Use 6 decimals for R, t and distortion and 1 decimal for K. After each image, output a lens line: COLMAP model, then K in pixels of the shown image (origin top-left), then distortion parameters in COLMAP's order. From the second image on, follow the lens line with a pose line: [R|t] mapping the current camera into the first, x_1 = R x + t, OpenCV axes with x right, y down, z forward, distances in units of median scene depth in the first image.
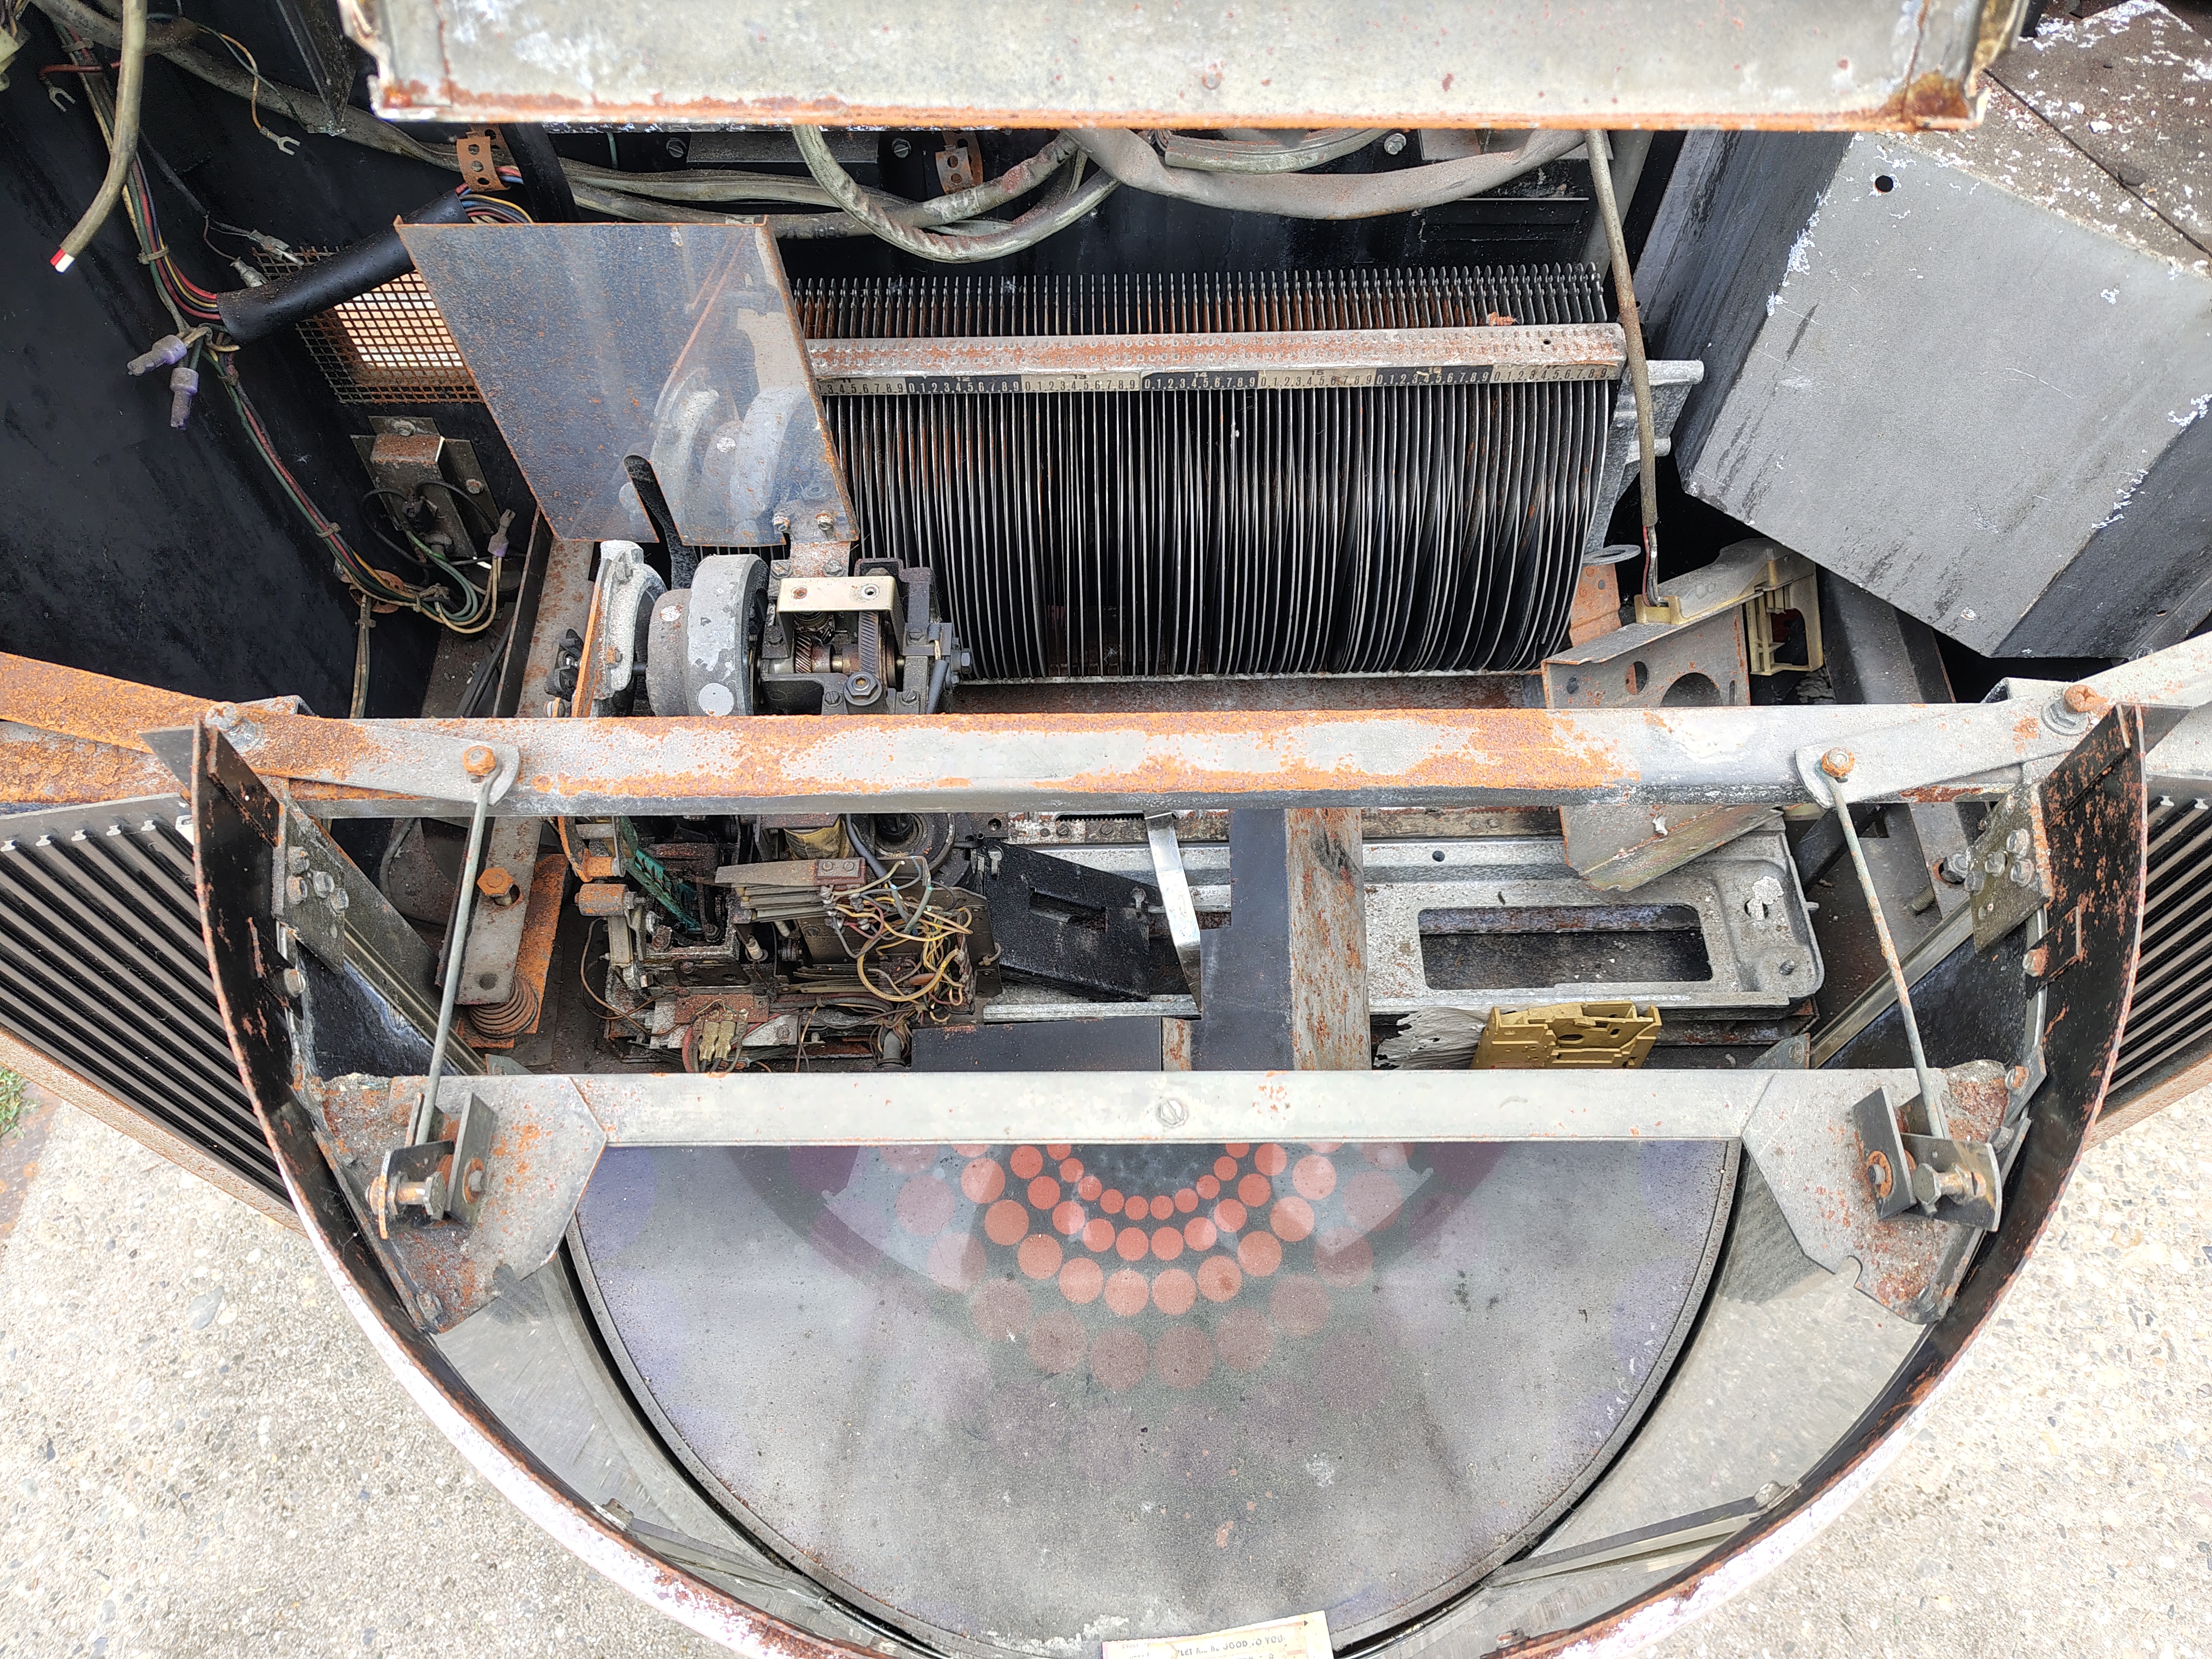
lens RADIAL K [[1541.3, 0, 1108.9], [0, 1541.3, 839.0], [0, 0, 1]] dist [0.034070, -0.044923]
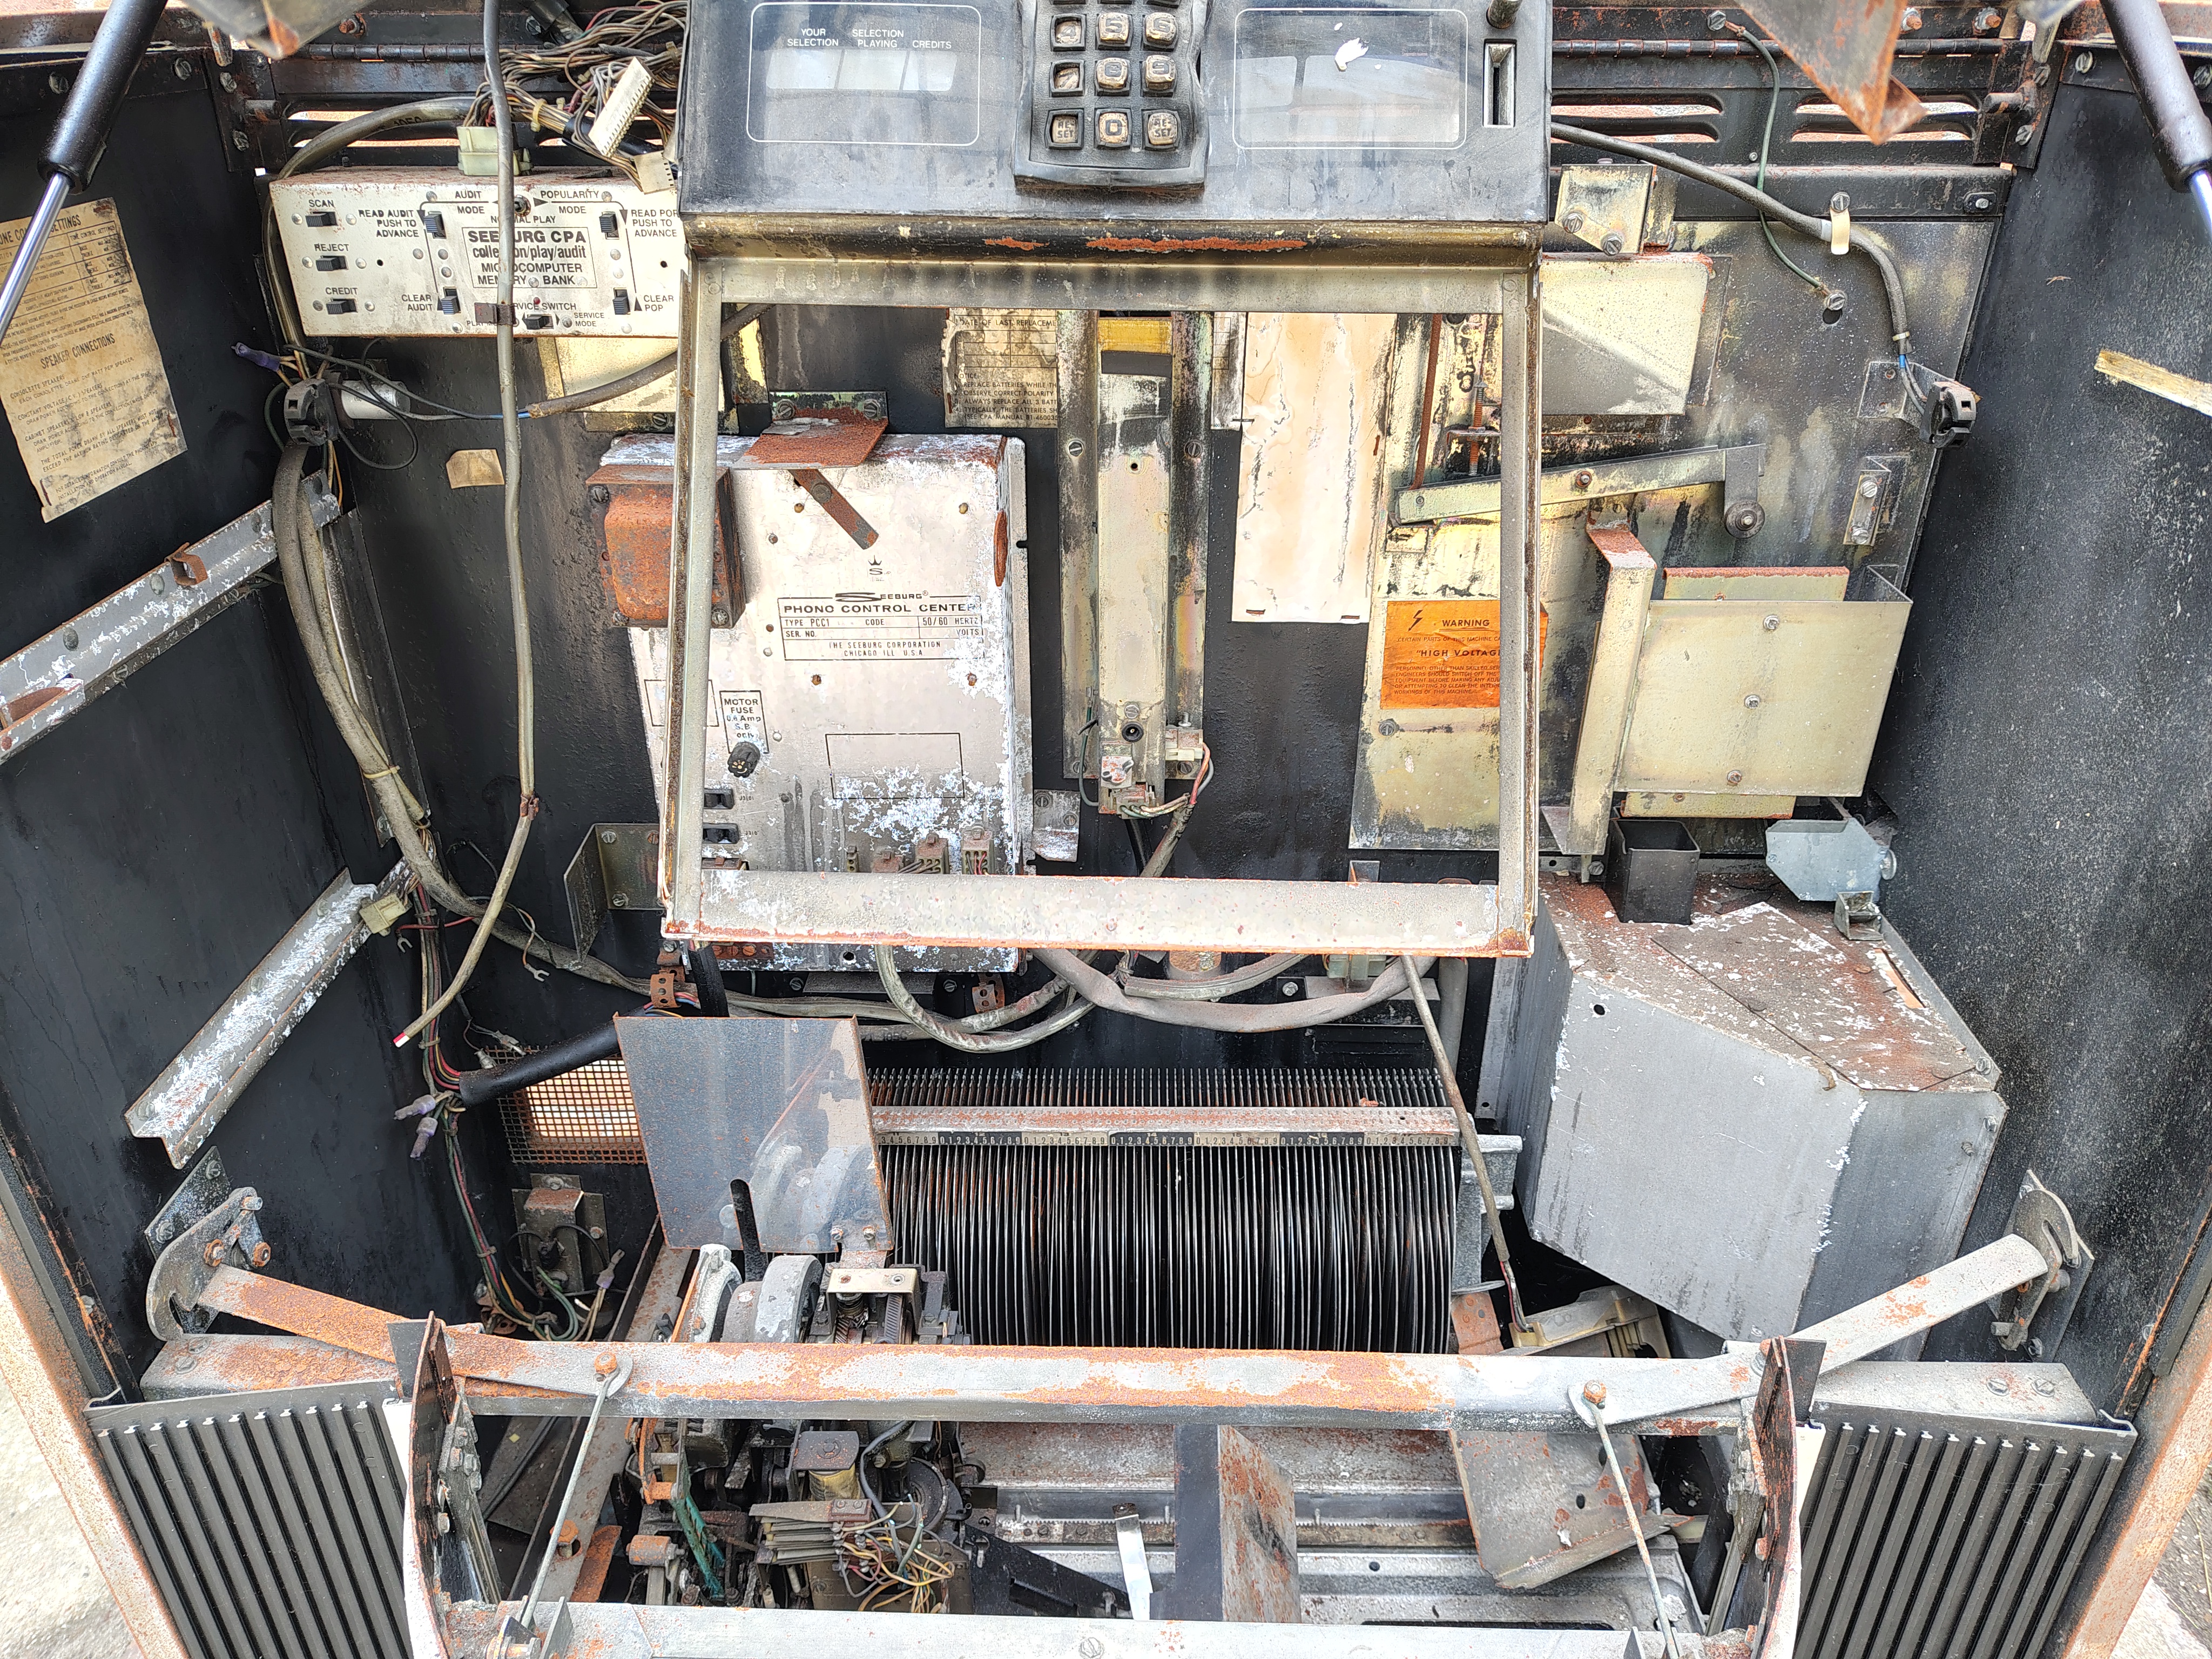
lens RADIAL K [[1541.3, 0, 1120.5], [0, 1541.3, 832.3], [0, 0, 1]] dist [0.034070, -0.044923]
pose [[0.999577, 0.011937, -0.026516, 0.064961], [-0.024080, 0.850965, -0.524670, 0.195625], [0.016301, 0.525087, 0.850893, -0.319736]]
